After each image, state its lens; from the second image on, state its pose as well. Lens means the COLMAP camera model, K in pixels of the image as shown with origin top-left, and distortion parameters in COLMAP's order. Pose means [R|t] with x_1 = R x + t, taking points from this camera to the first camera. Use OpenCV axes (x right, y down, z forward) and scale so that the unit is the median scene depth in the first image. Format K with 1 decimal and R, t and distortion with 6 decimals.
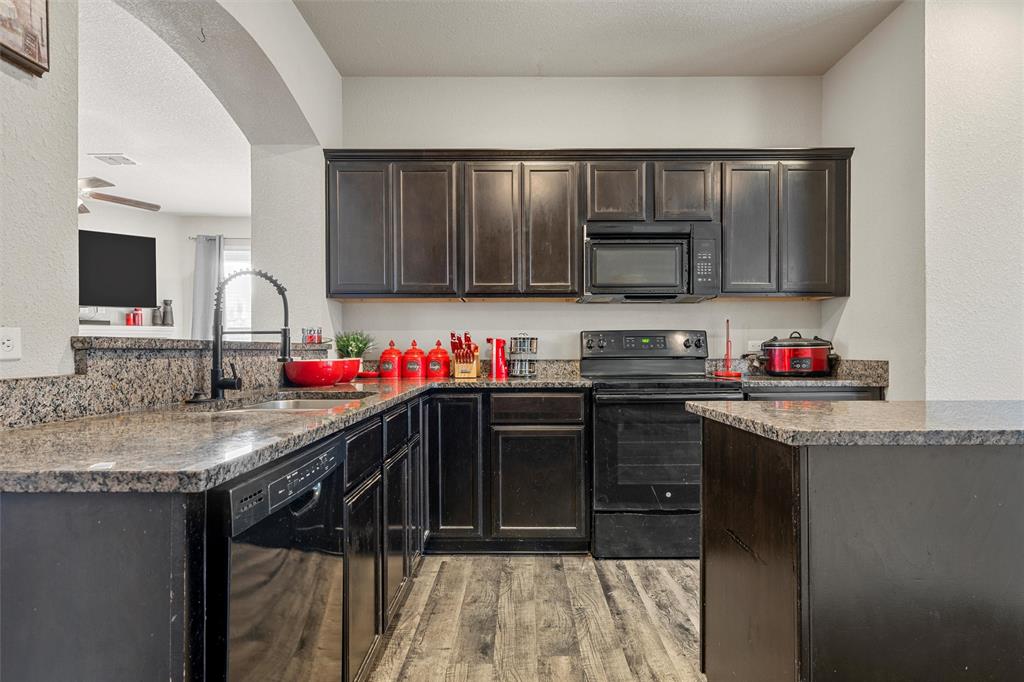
lens RADIAL K [[573.9, 0, 510.3], [0, 573.9, 352.1], [0, 0, 1]] dist [0.001639, 0.000124]
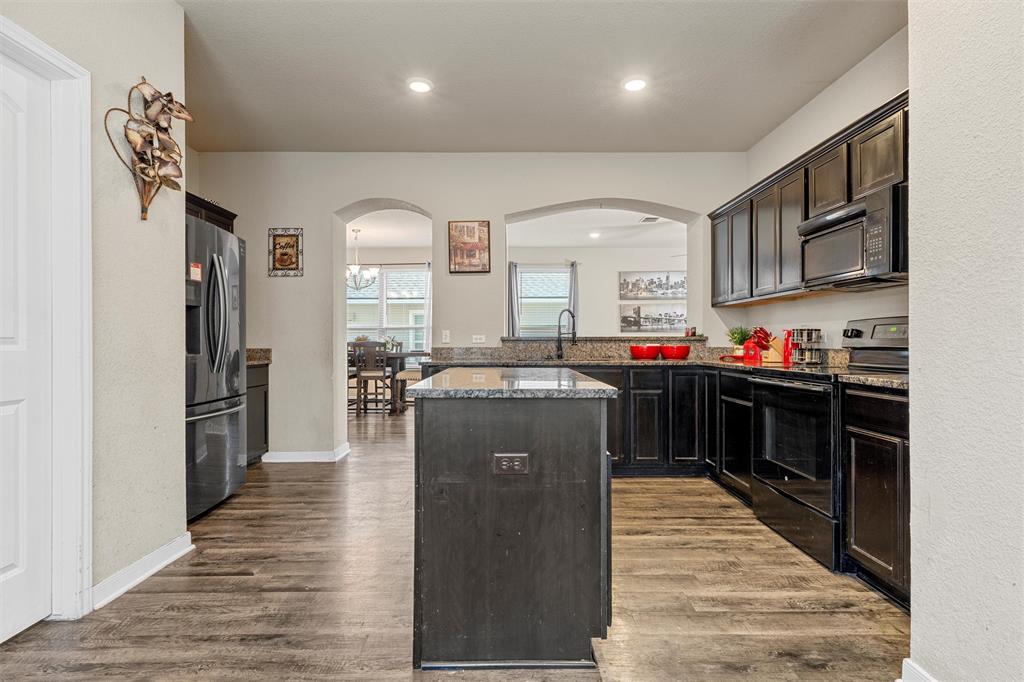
lens RADIAL K [[468.6, 0, 512.0], [0, 468.6, 341.0], [0, 0, 1]] dist [0.000058, -0.000113]
pose [[0.035819, 0.001044, -0.999358, 1.187105], [-0.001719, 0.999998, 0.000983, -0.002199], [0.999357, 0.001682, 0.035821, 0.502804]]
